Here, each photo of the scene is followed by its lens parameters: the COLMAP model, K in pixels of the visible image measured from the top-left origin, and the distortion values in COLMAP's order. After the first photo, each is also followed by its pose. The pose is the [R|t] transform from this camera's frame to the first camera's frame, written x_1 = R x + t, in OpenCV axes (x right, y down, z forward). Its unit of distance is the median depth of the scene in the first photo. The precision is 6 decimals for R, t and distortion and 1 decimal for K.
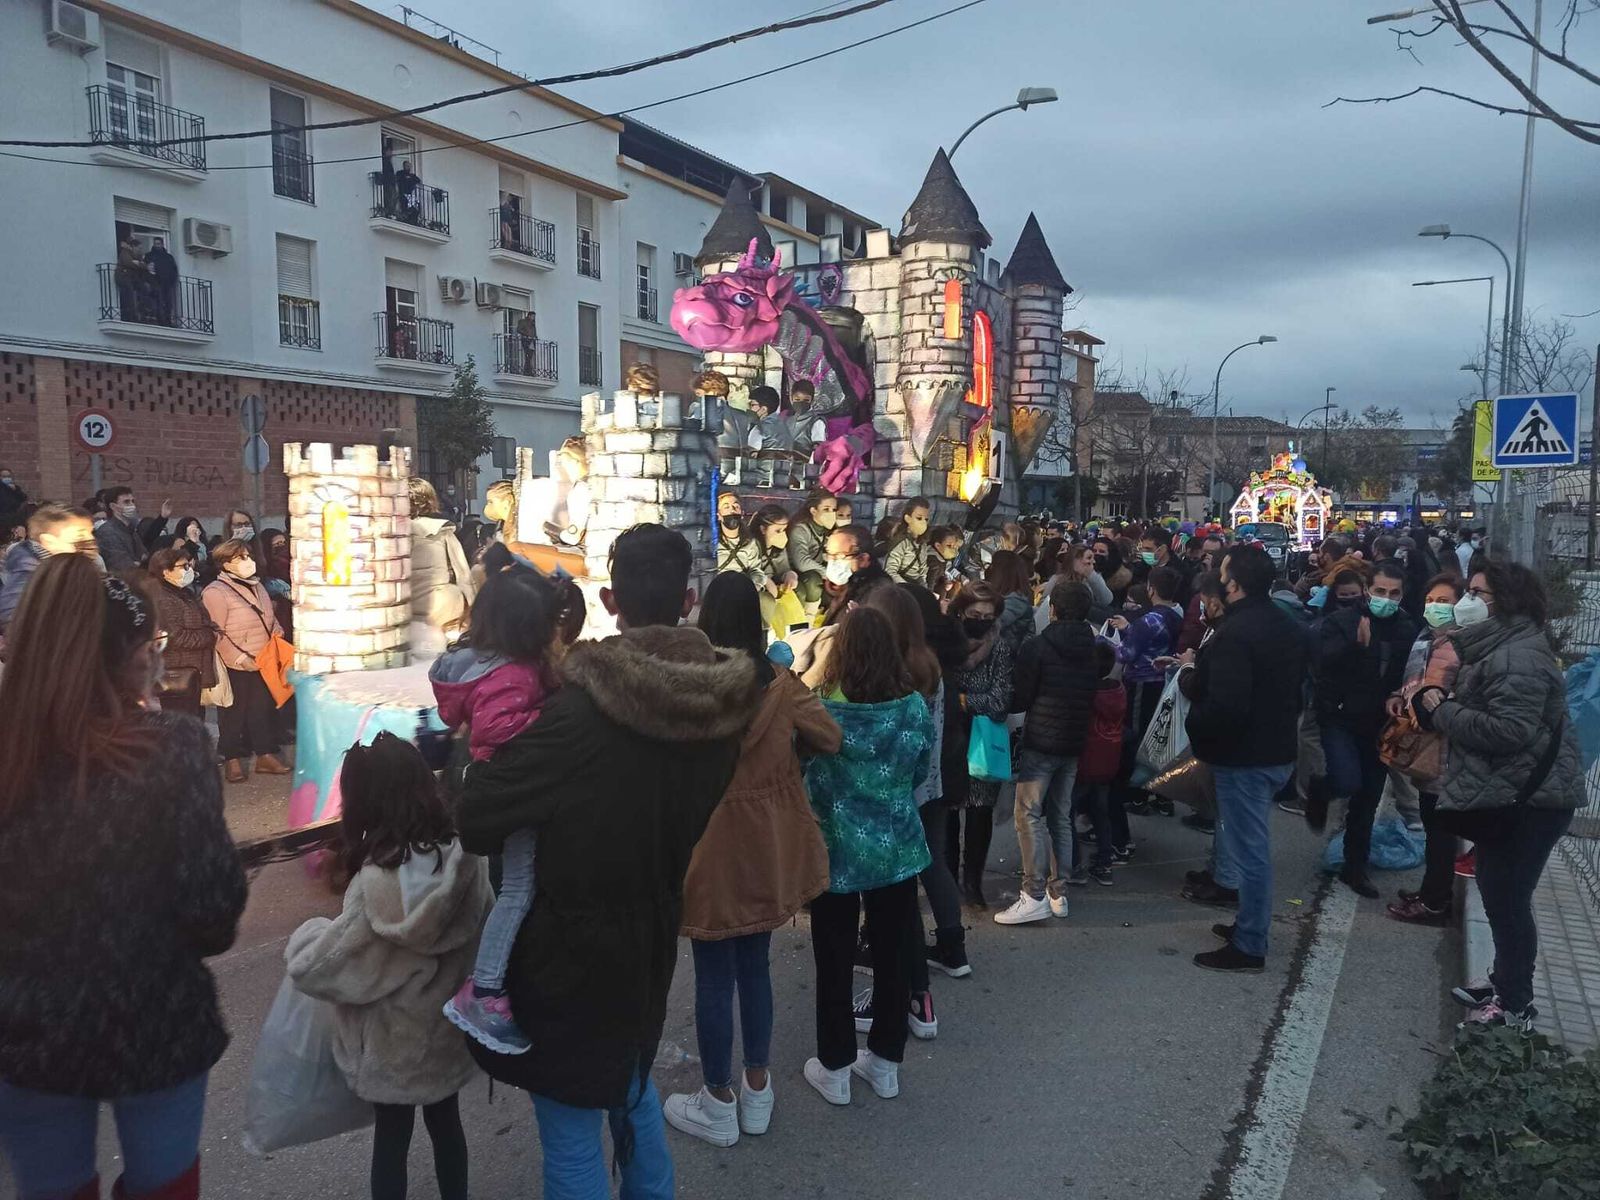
lens RADIAL K [[1166.2, 0, 792.5], [0, 1166.2, 599.6], [0, 0, 1]] dist [0.055220, -0.036672]
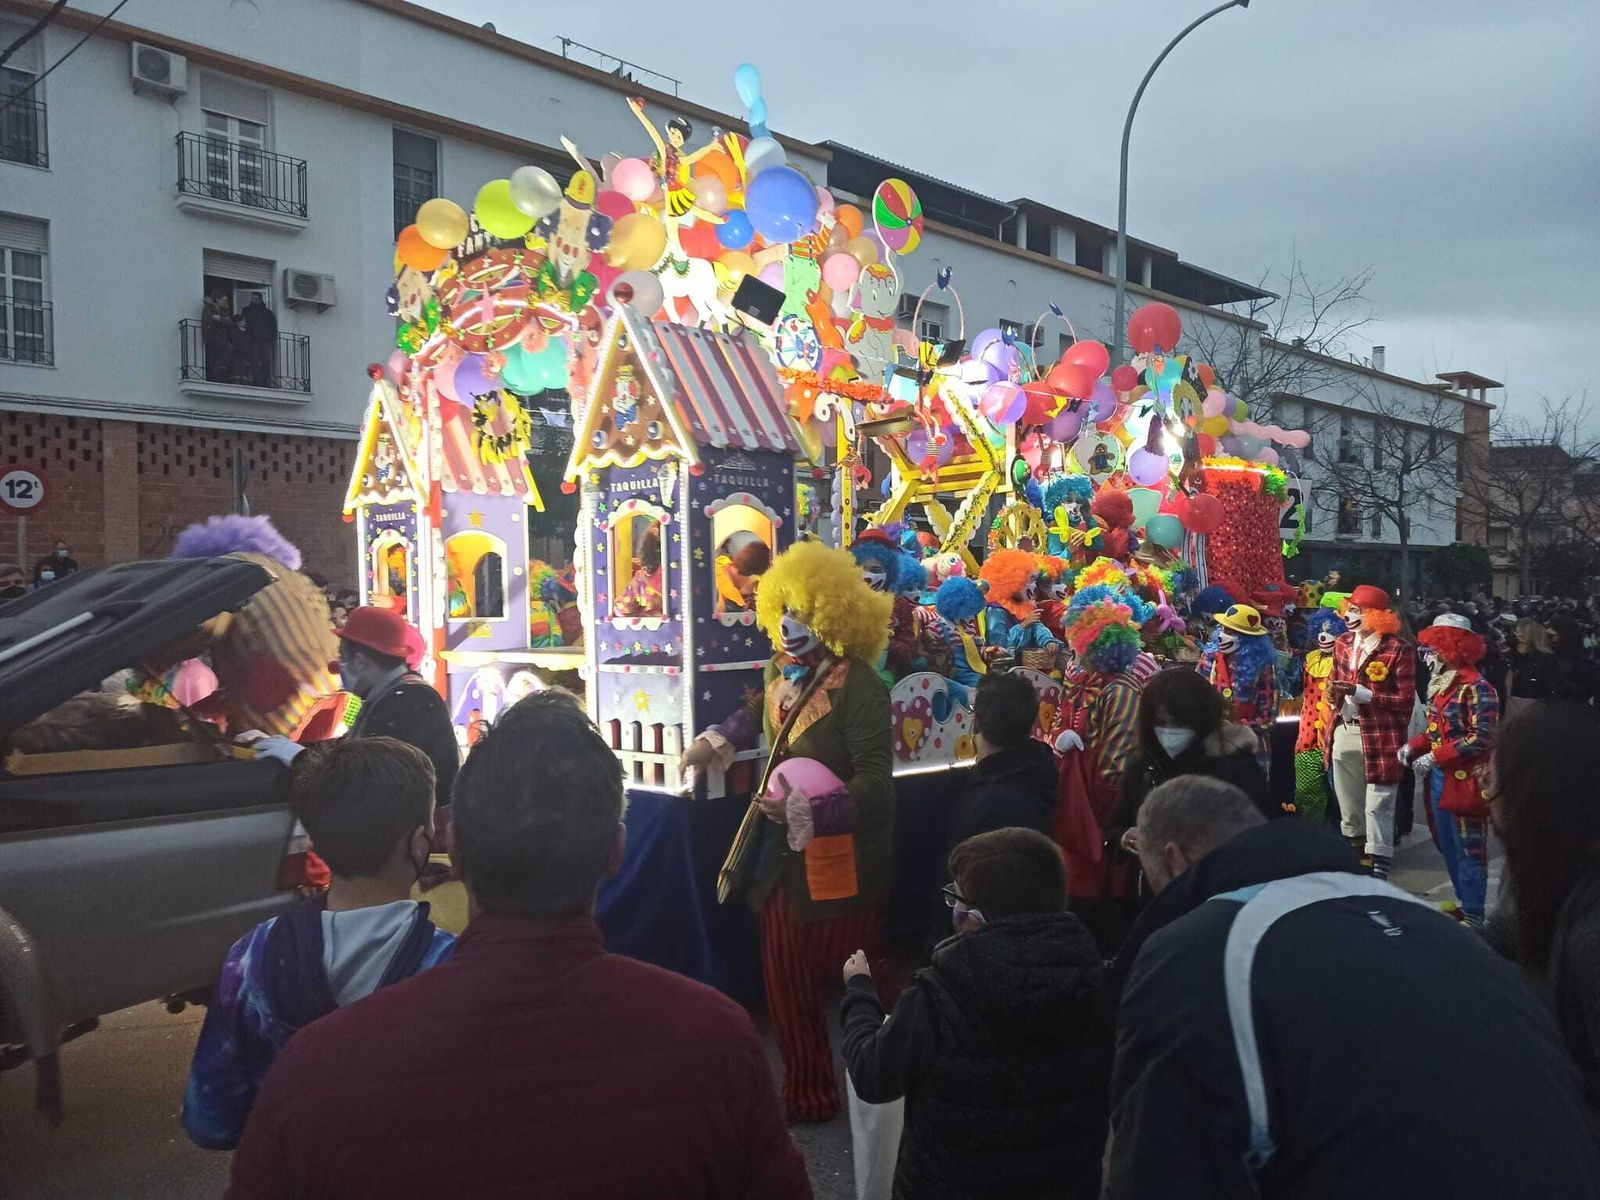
lens RADIAL K [[1166.2, 0, 796.2], [0, 1166.2, 597.9], [0, 0, 1]] dist [0.055220, -0.036672]
pose [[0.955345, 0.001795, -0.295486, 0.116060], [-0.022111, 0.997612, -0.065428, -0.013658], [0.294663, 0.069039, 0.953104, 0.216425]]
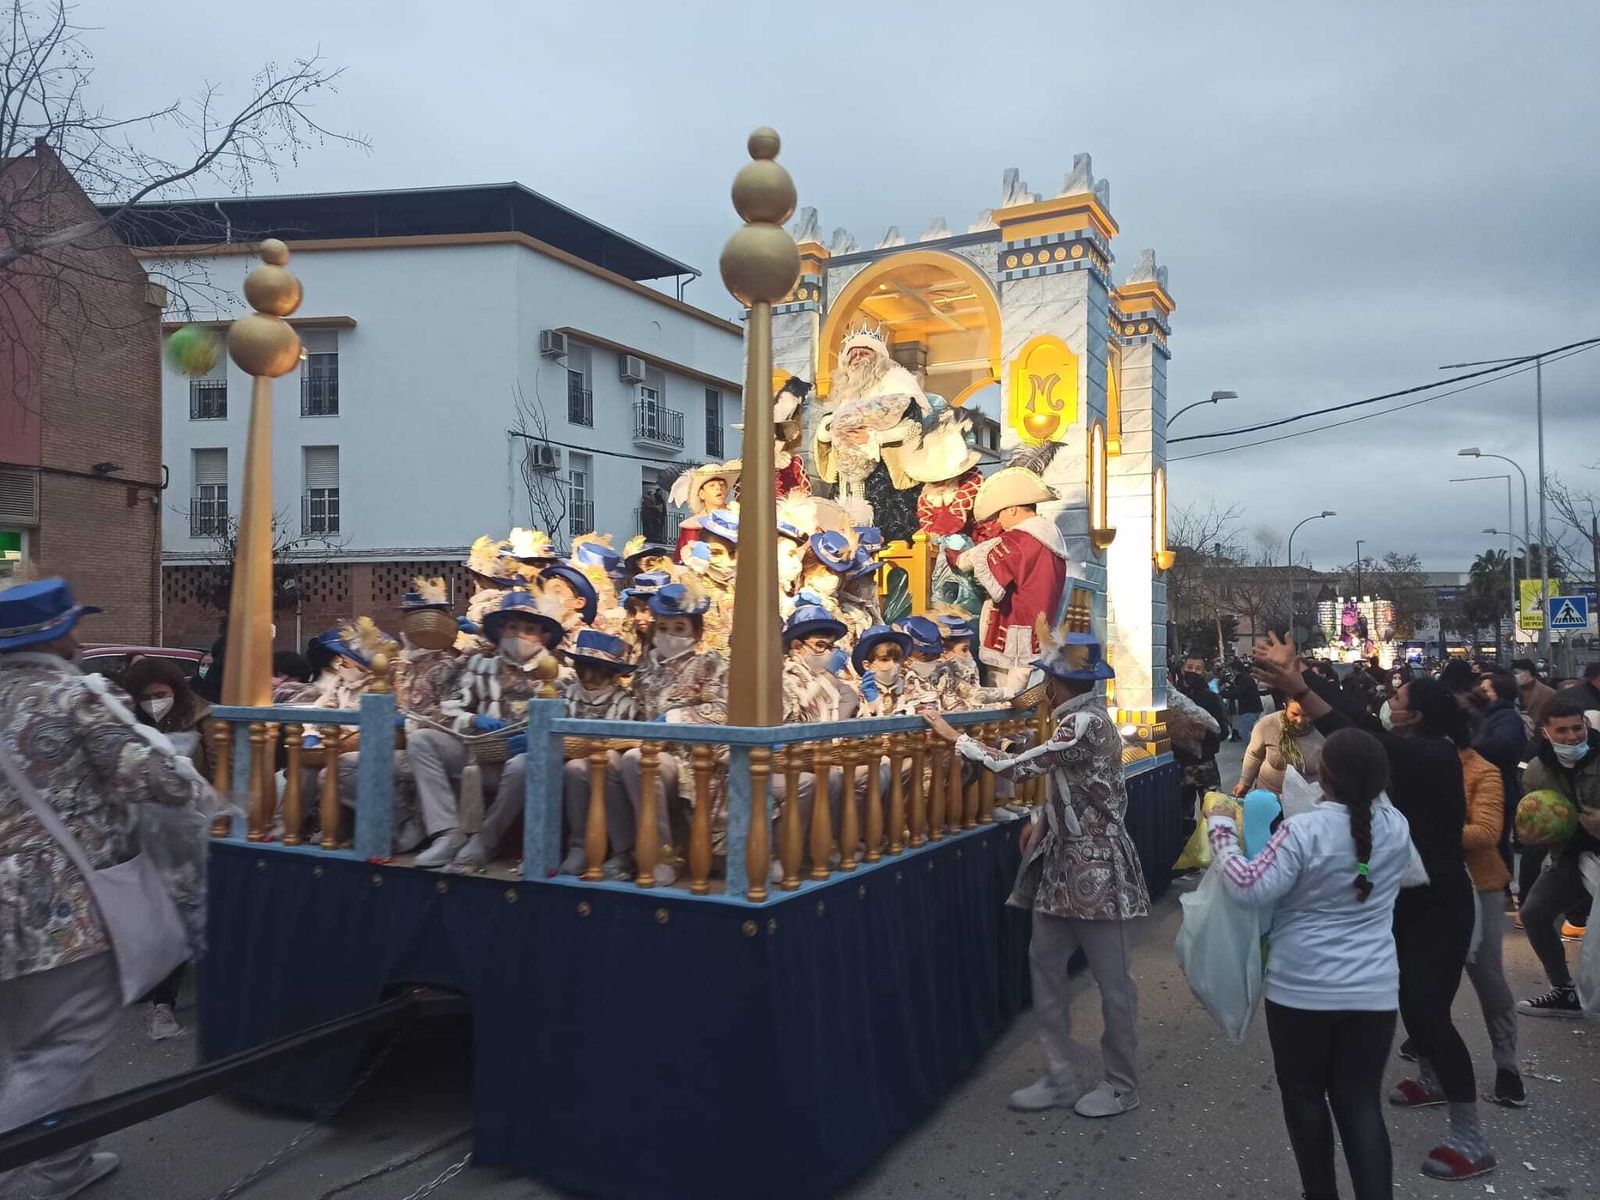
lens RADIAL K [[1162.0, 0, 820.1], [0, 1162.0, 615.7], [0, 0, 1]] dist [0.056055, -0.047547]
pose [[0.999819, -0.017041, 0.008502, -0.247716], [0.017870, 0.993833, -0.109437, 0.022899], [-0.006585, 0.109569, 0.993957, -0.368846]]
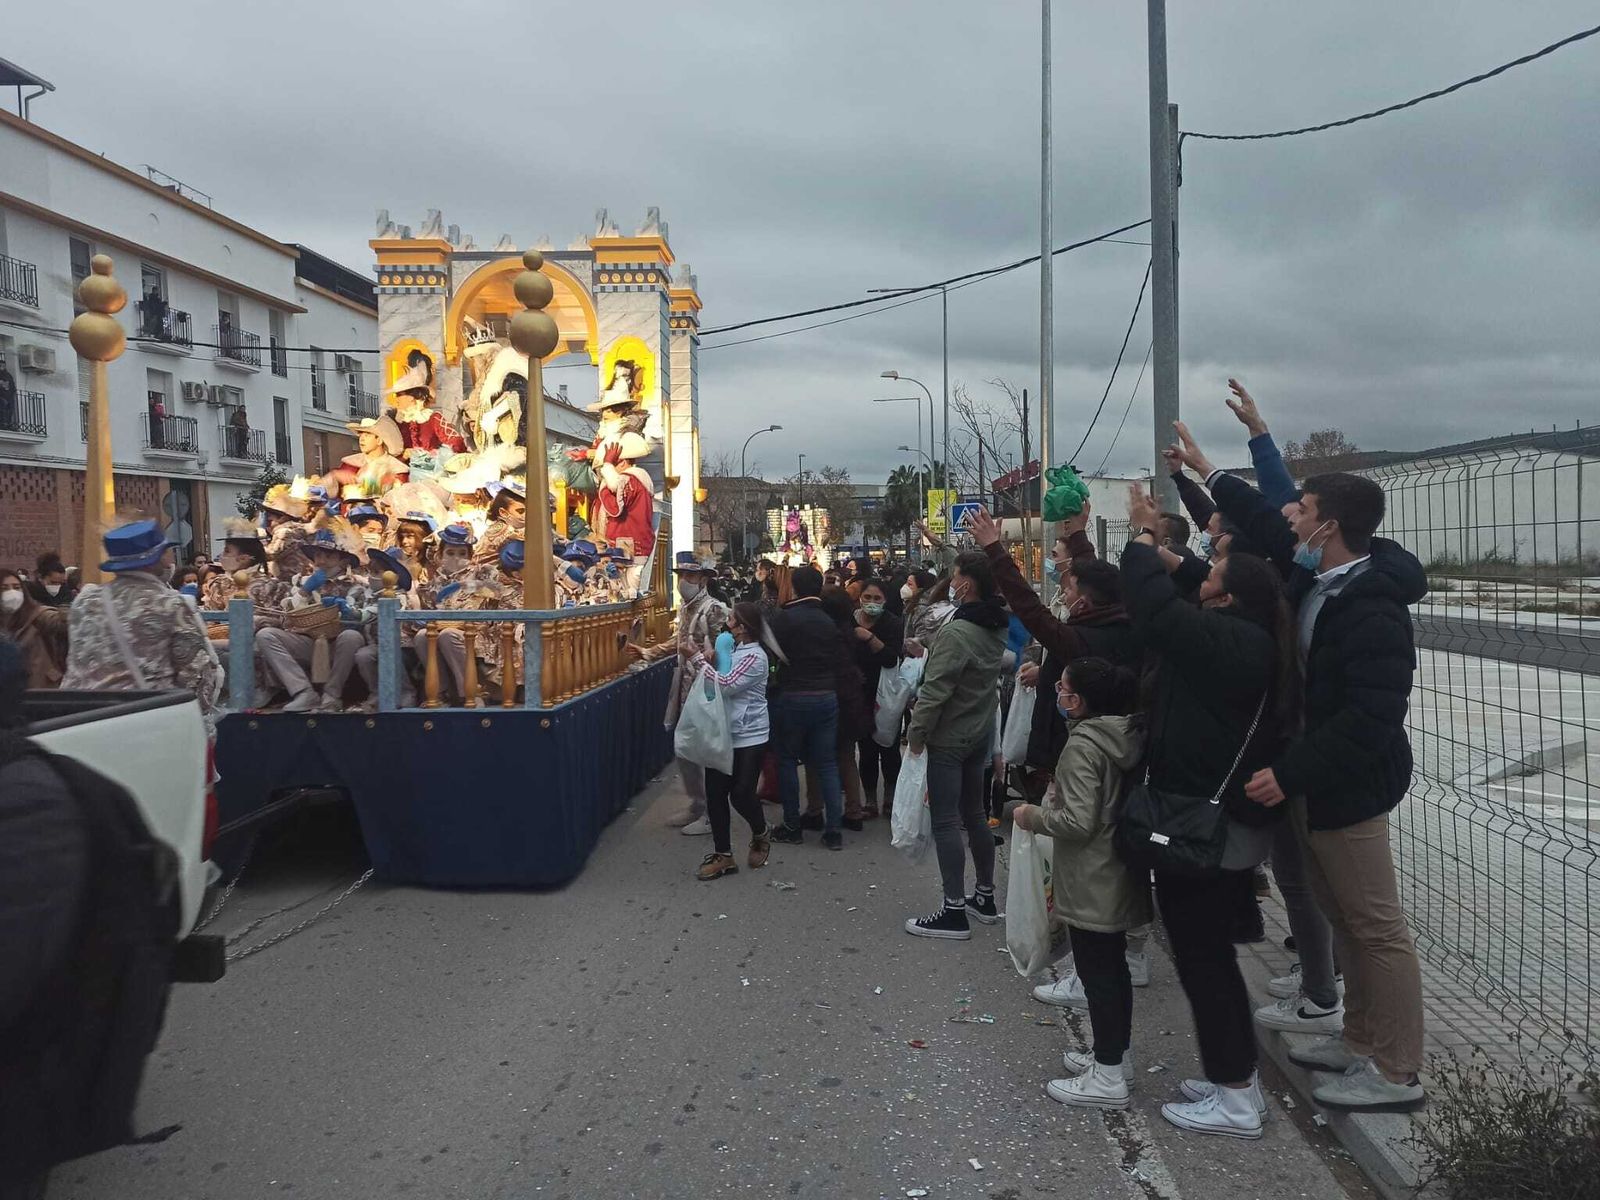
lens RADIAL K [[1162.0, 0, 794.5], [0, 1162.0, 608.0], [0, 0, 1]] dist [0.056055, -0.047547]
pose [[0.907118, -0.046029, 0.418352, -0.256353], [0.059618, 0.998031, -0.019463, 0.023617], [-0.416632, 0.042597, 0.908077, -0.383584]]
